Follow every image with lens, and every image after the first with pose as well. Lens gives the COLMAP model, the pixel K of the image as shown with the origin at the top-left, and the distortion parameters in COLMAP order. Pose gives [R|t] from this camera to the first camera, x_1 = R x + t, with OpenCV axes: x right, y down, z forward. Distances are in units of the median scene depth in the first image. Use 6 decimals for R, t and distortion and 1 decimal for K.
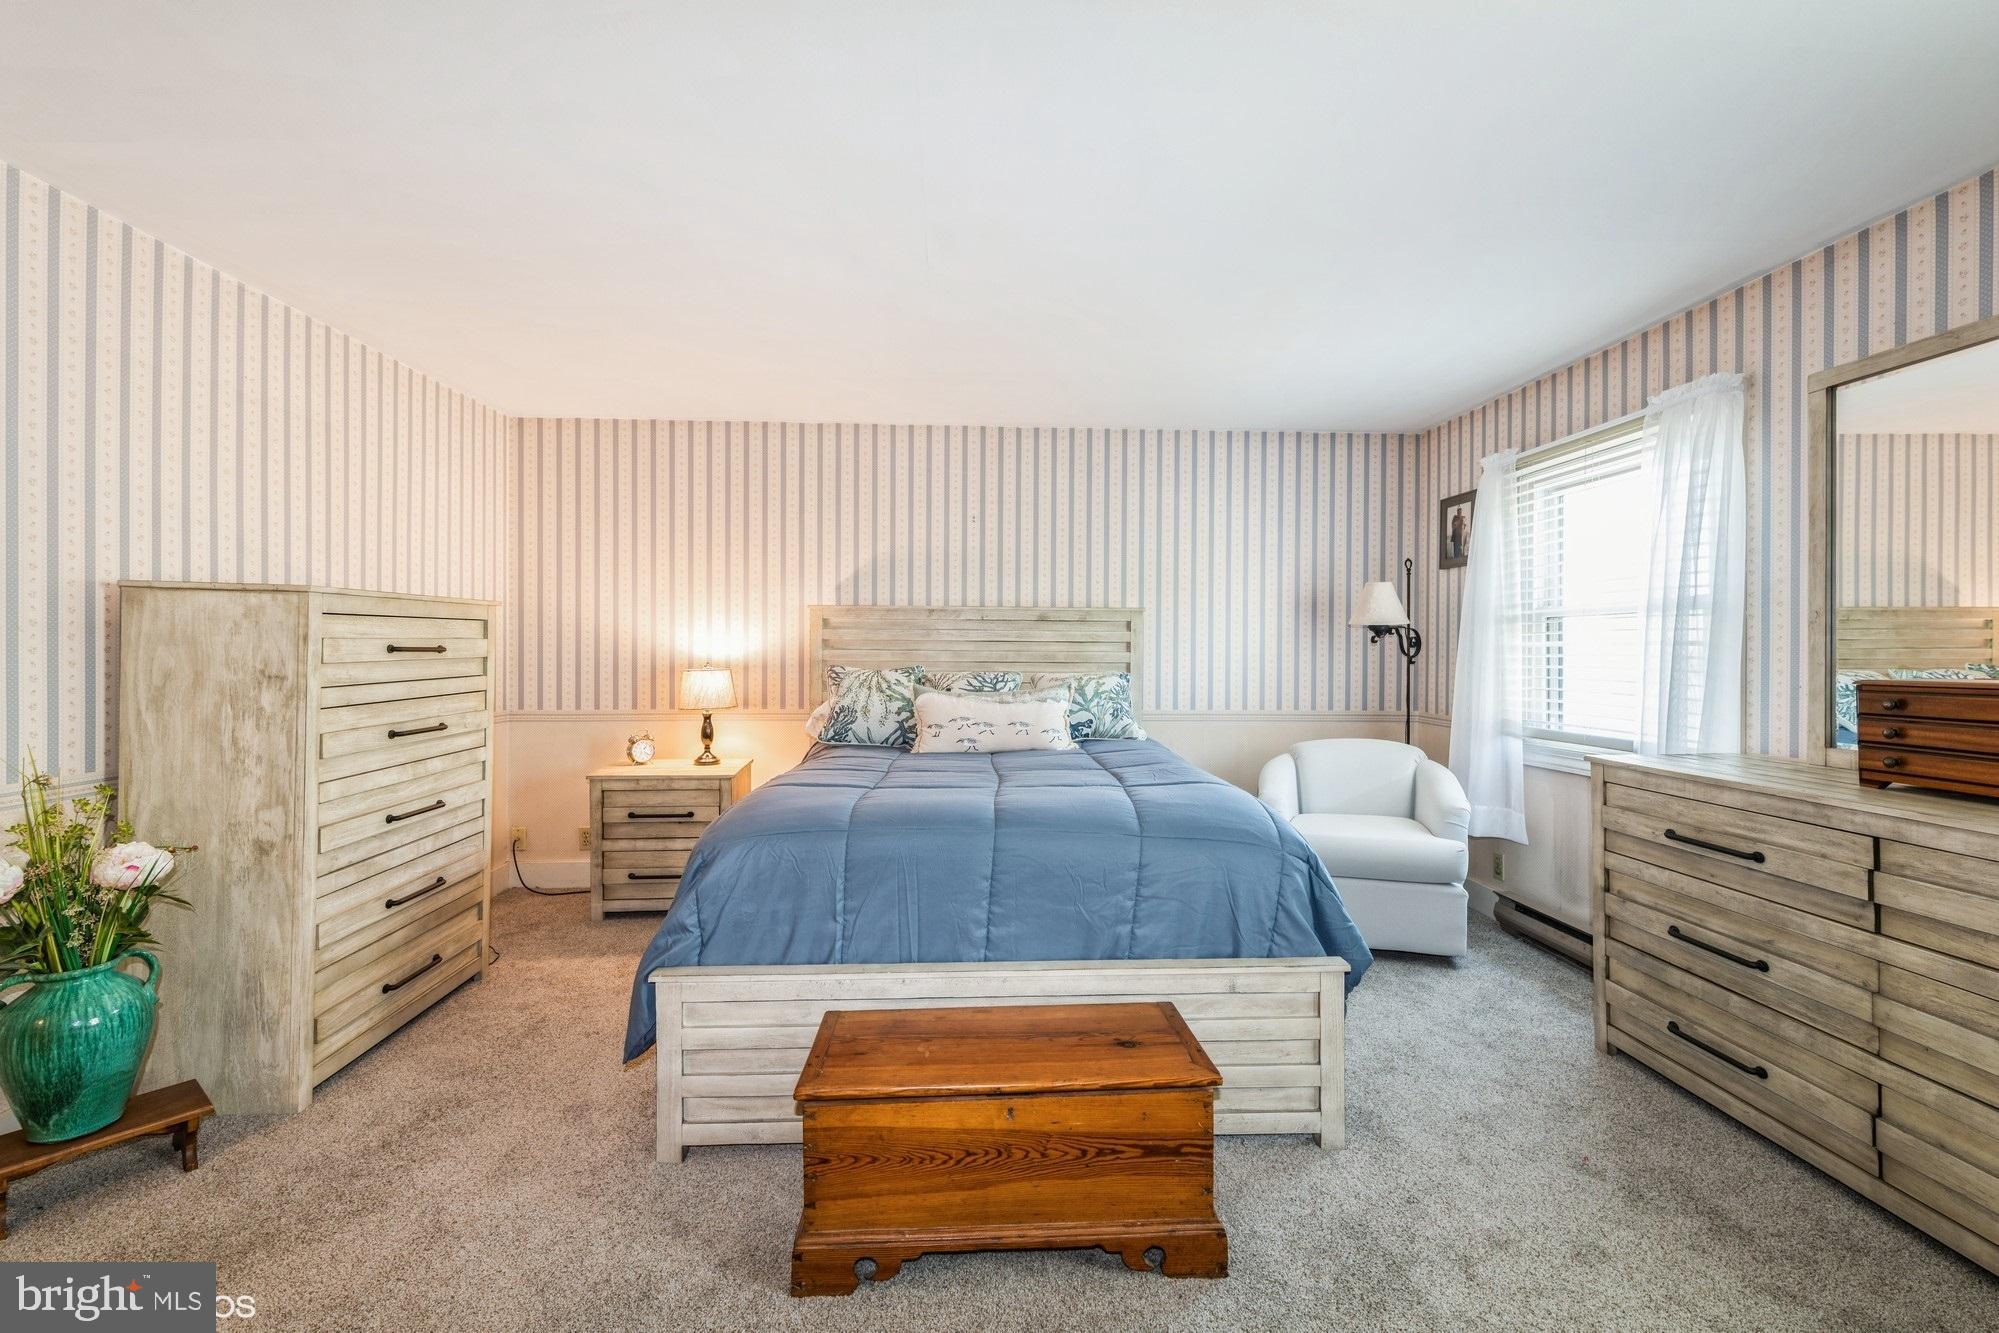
lens RADIAL K [[872.5, 0, 997.3], [0, 872.5, 658.3], [0, 0, 1]] dist [0.008047, -0.001830]
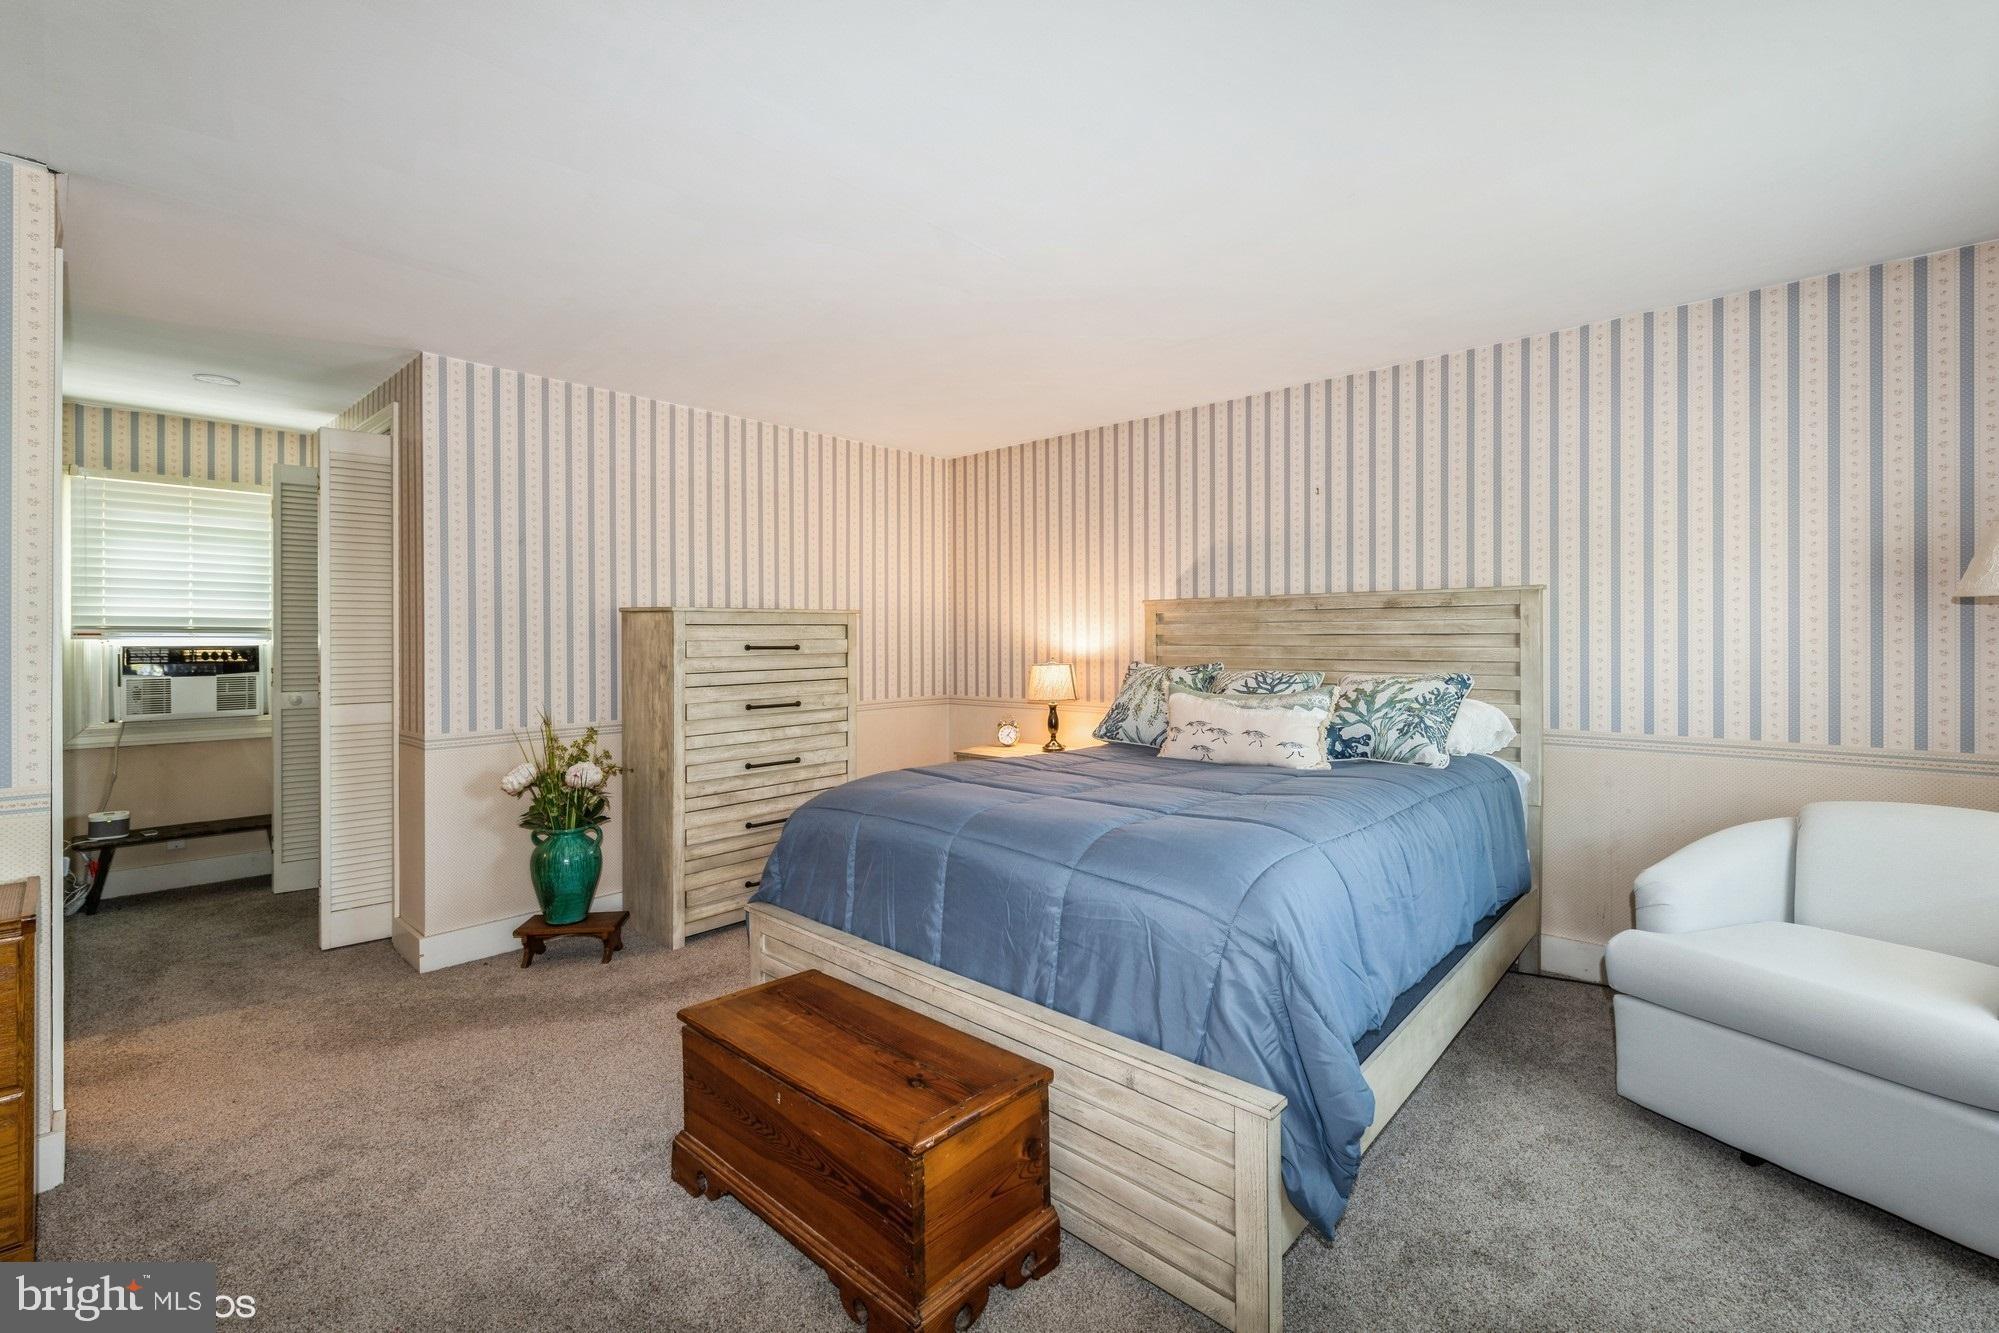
lens RADIAL K [[872.5, 0, 992.1], [0, 872.5, 650.5], [0, 0, 1]] dist [0.008047, -0.001830]
pose [[0.690295, 0.001268, -0.723527, 0.511034], [-0.001280, 0.999999, 0.000531, -0.006022], [0.723527, 0.000560, 0.690296, 0.252635]]
